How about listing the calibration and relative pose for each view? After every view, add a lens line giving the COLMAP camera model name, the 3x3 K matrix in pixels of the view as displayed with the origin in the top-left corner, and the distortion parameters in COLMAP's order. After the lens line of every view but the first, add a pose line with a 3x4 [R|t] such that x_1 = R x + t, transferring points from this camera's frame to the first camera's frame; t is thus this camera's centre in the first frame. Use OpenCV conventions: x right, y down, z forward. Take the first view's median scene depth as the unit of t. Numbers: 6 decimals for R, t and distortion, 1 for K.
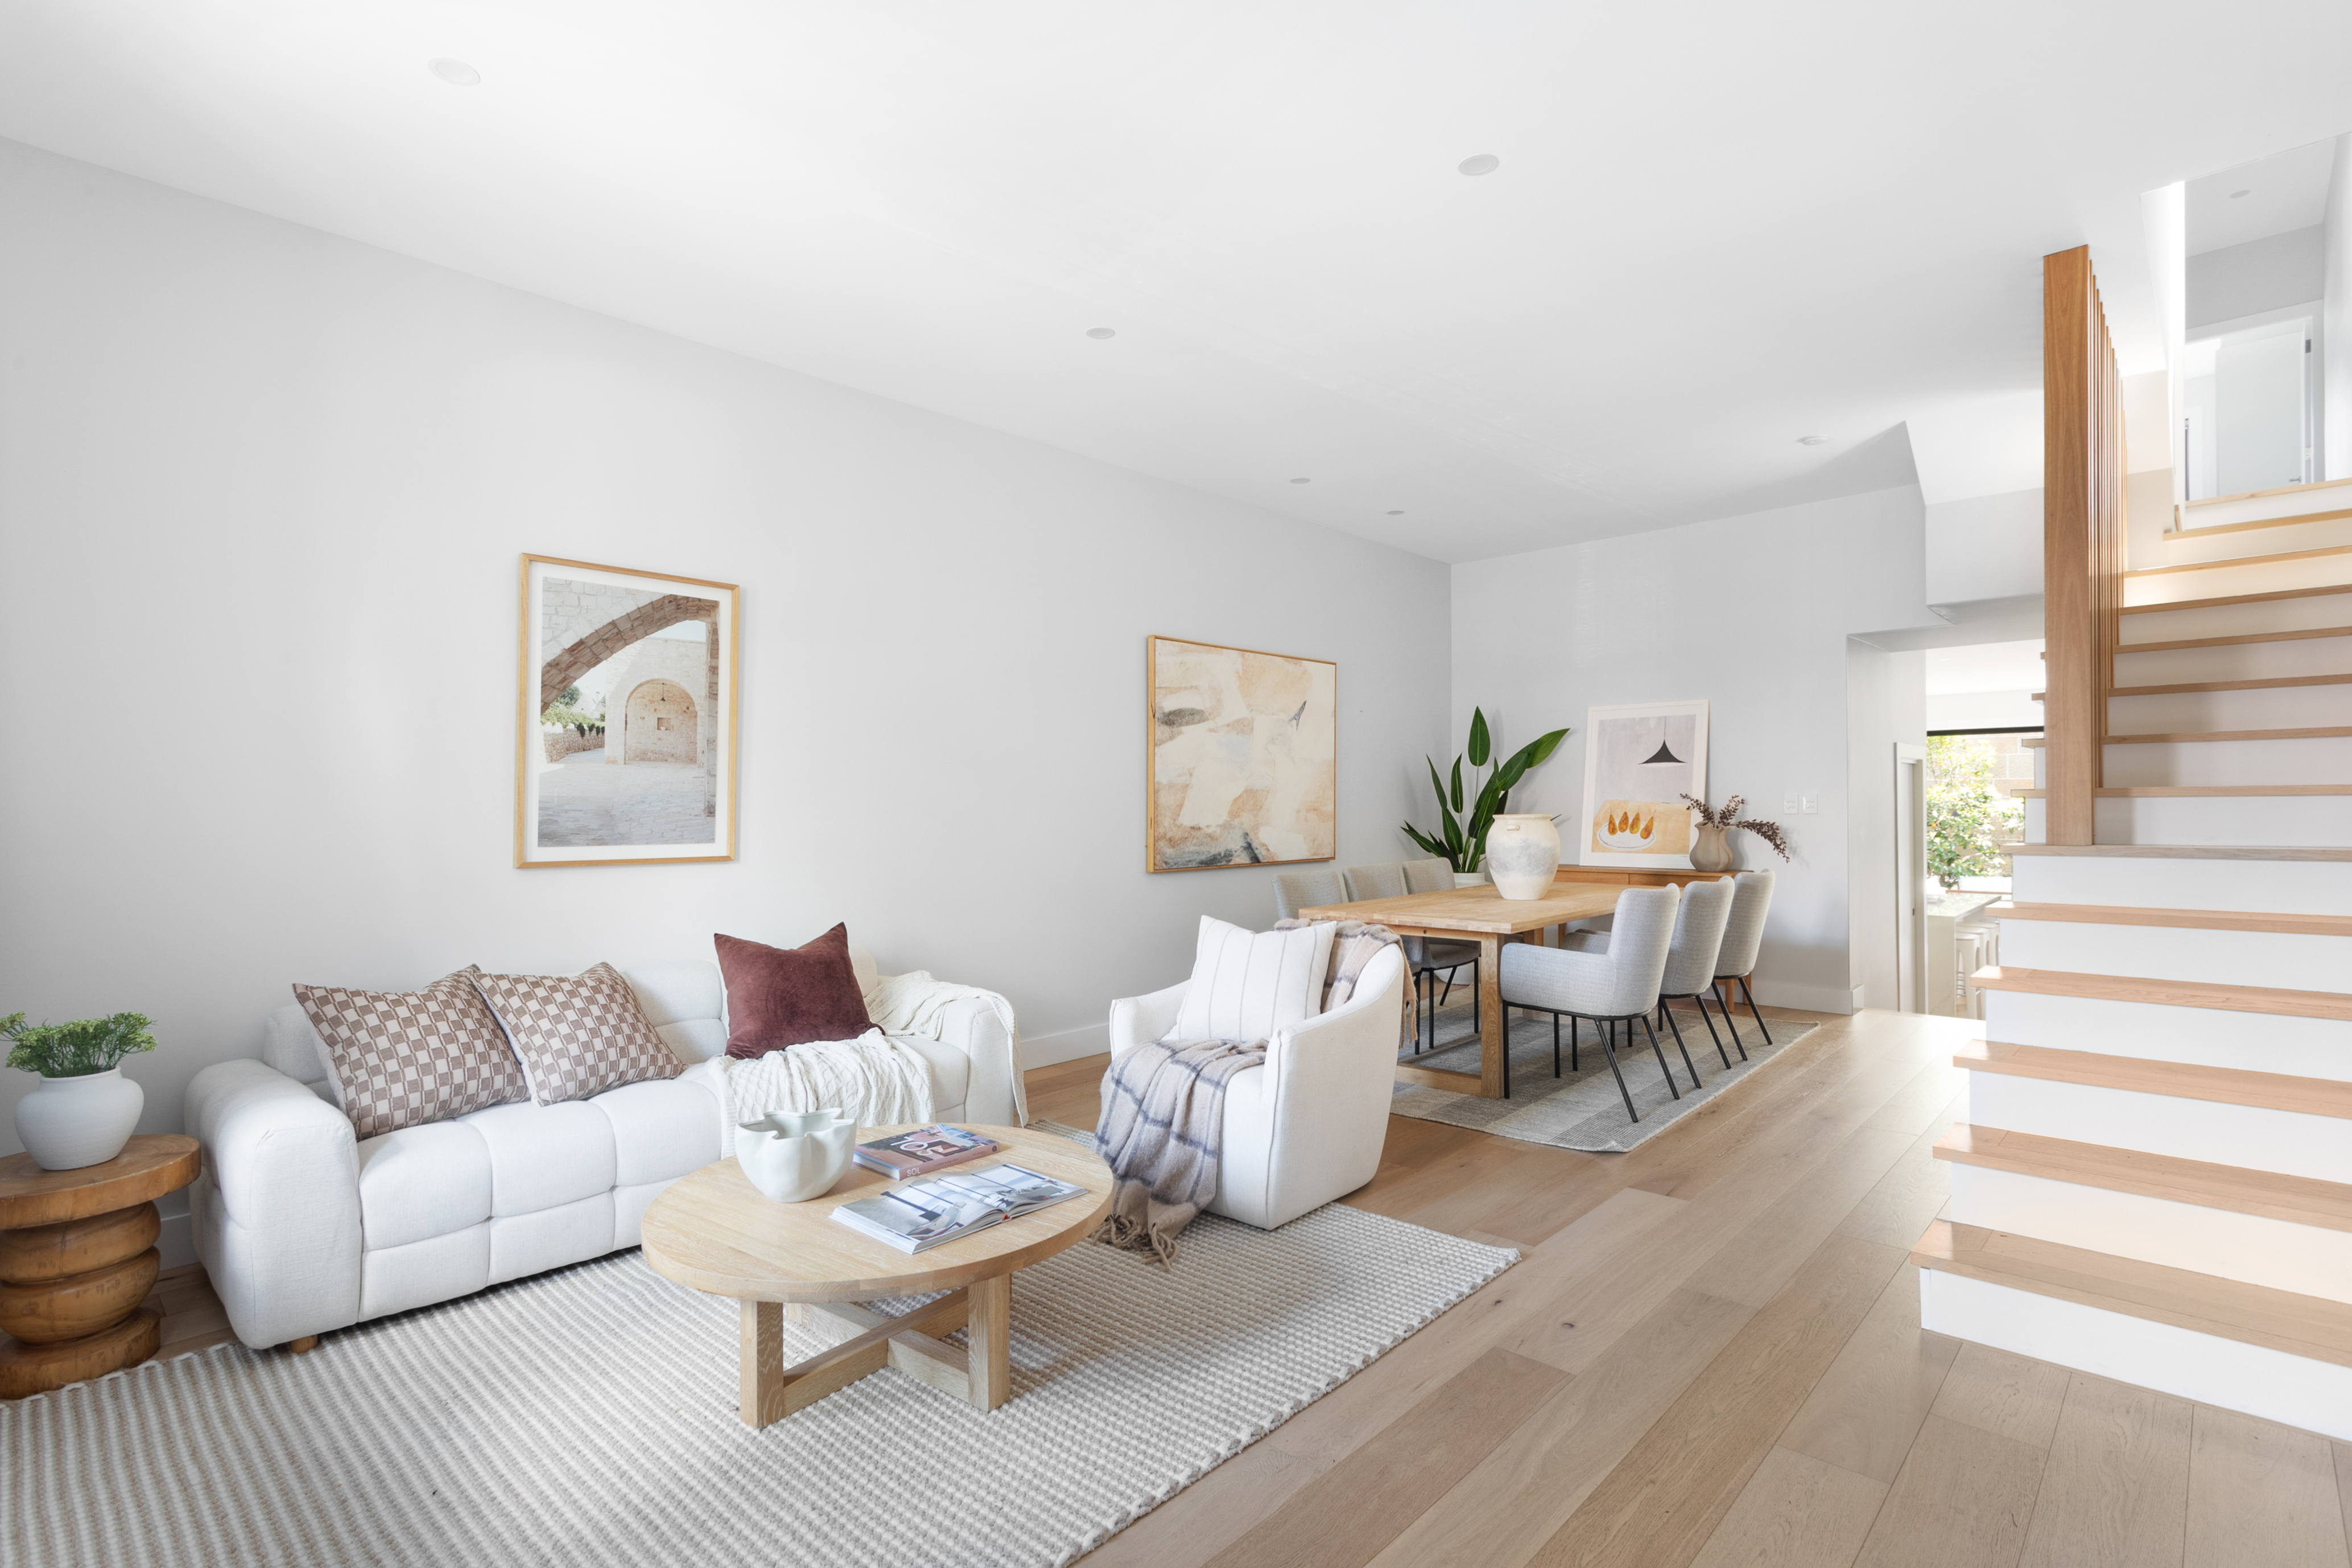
lens RADIAL K [[1141.6, 0, 1176.0], [0, 1141.6, 784.0], [0, 0, 1]] dist [0.001414, -0.000337]
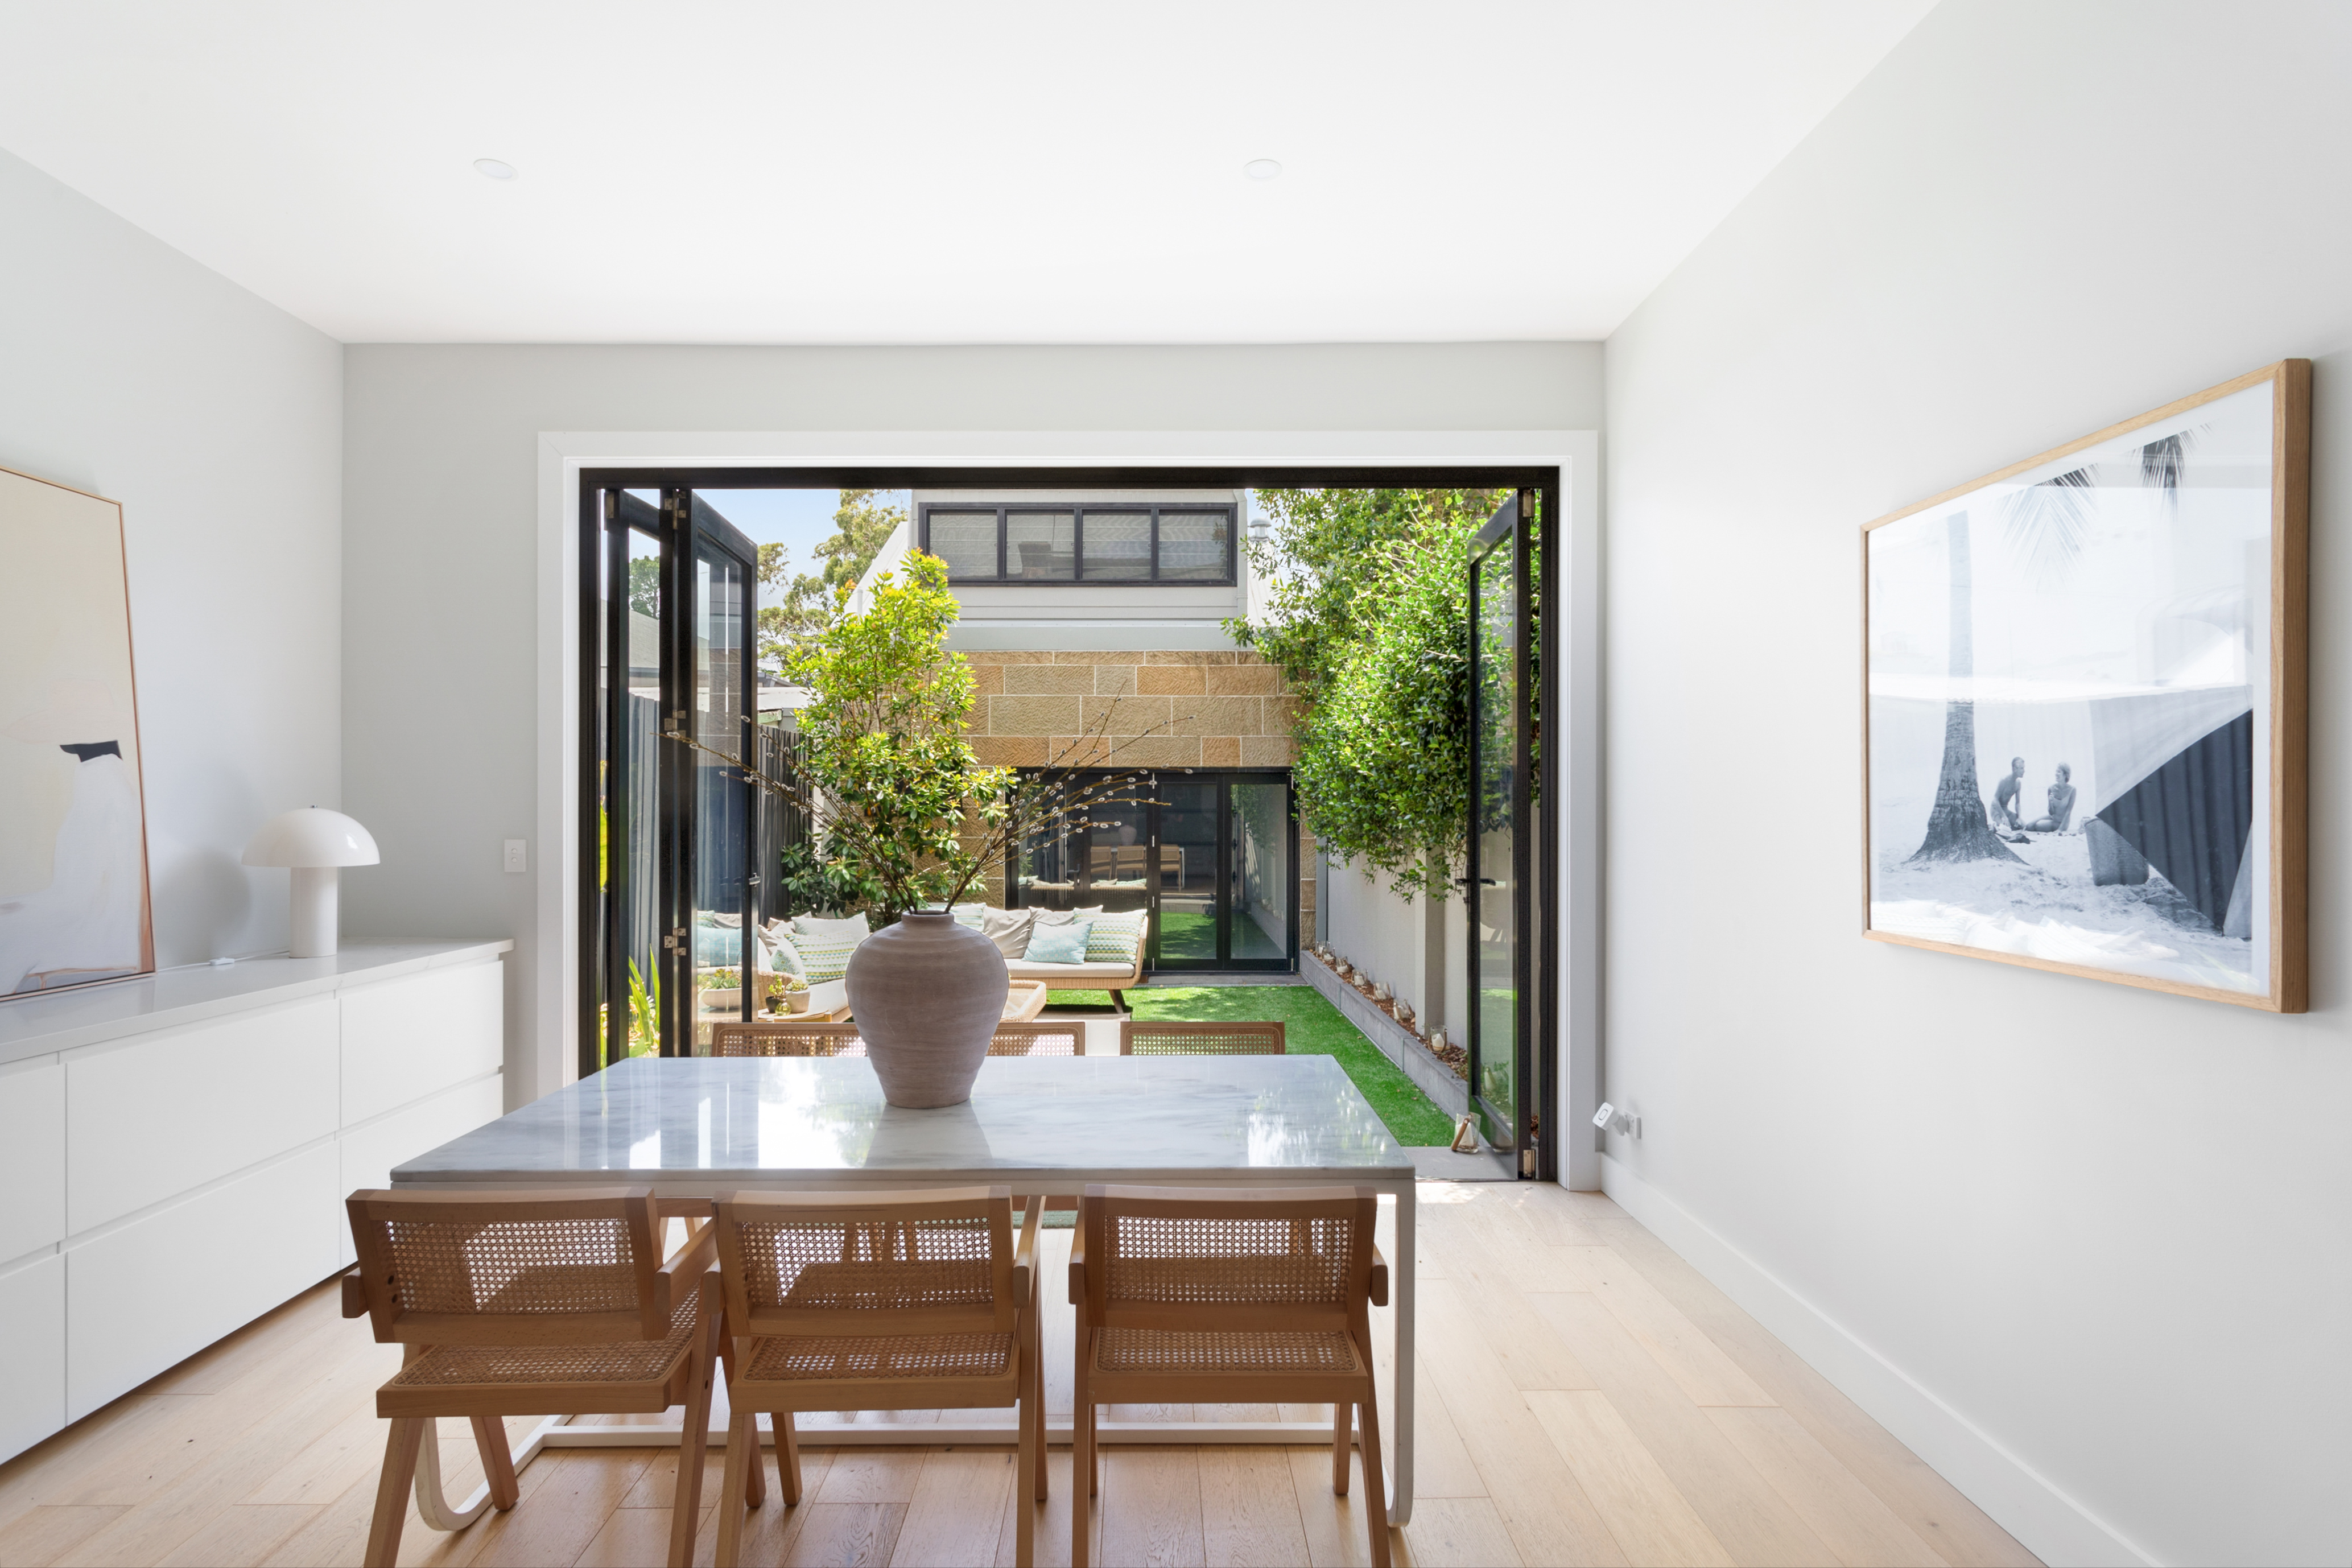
lens RADIAL K [[1142.4, 0, 1138.2], [0, 1142.4, 810.4], [0, 0, 1]] dist [0.004989, 0.000678]
pose [[0.739381, 0.008242, 0.673237, 1.056632], [-0.019710, 0.999761, 0.009407, 0.075074], [-0.672999, -0.020225, 0.739367, 1.392865]]
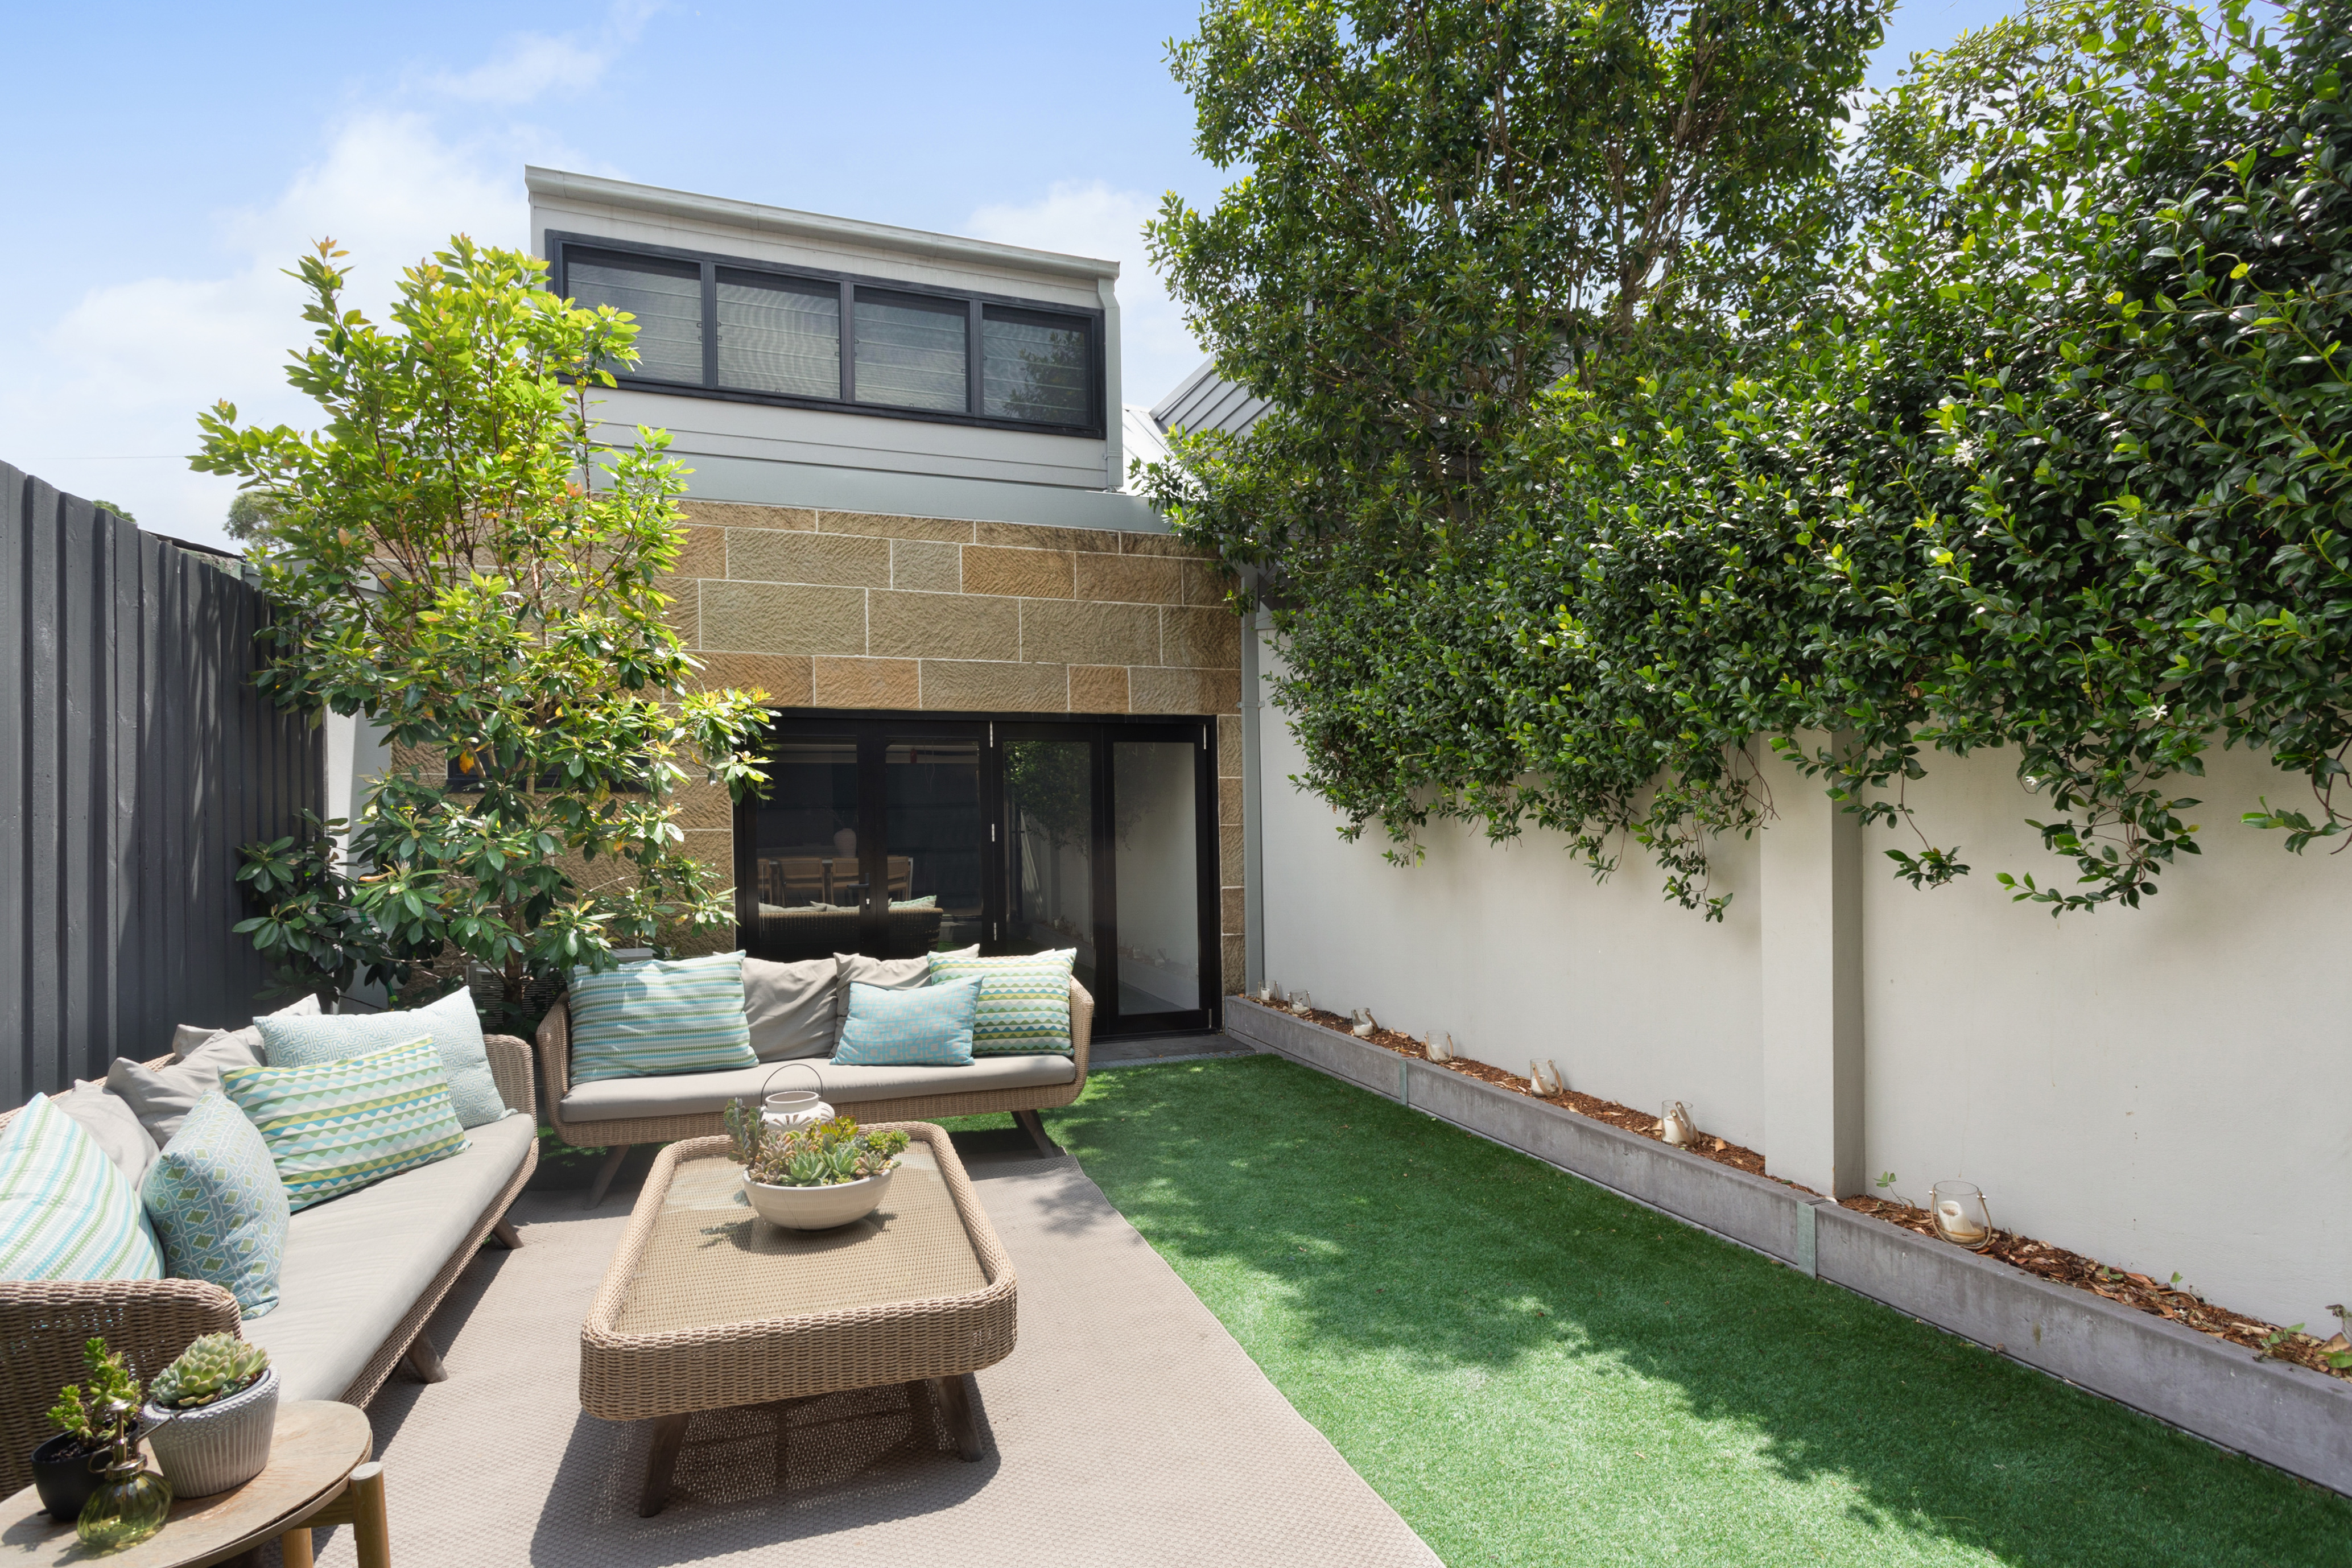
lens RADIAL K [[1147.6, 0, 1174.3], [0, 1147.6, 825.7], [0, 0, 1]] dist [0.001519, 0.000267]
pose [[0.461795, 0.004731, 0.886974, 1.359174], [-0.006532, 0.999977, -0.001933, 0.128545], [-0.886963, -0.004901, 0.461815, 1.986829]]
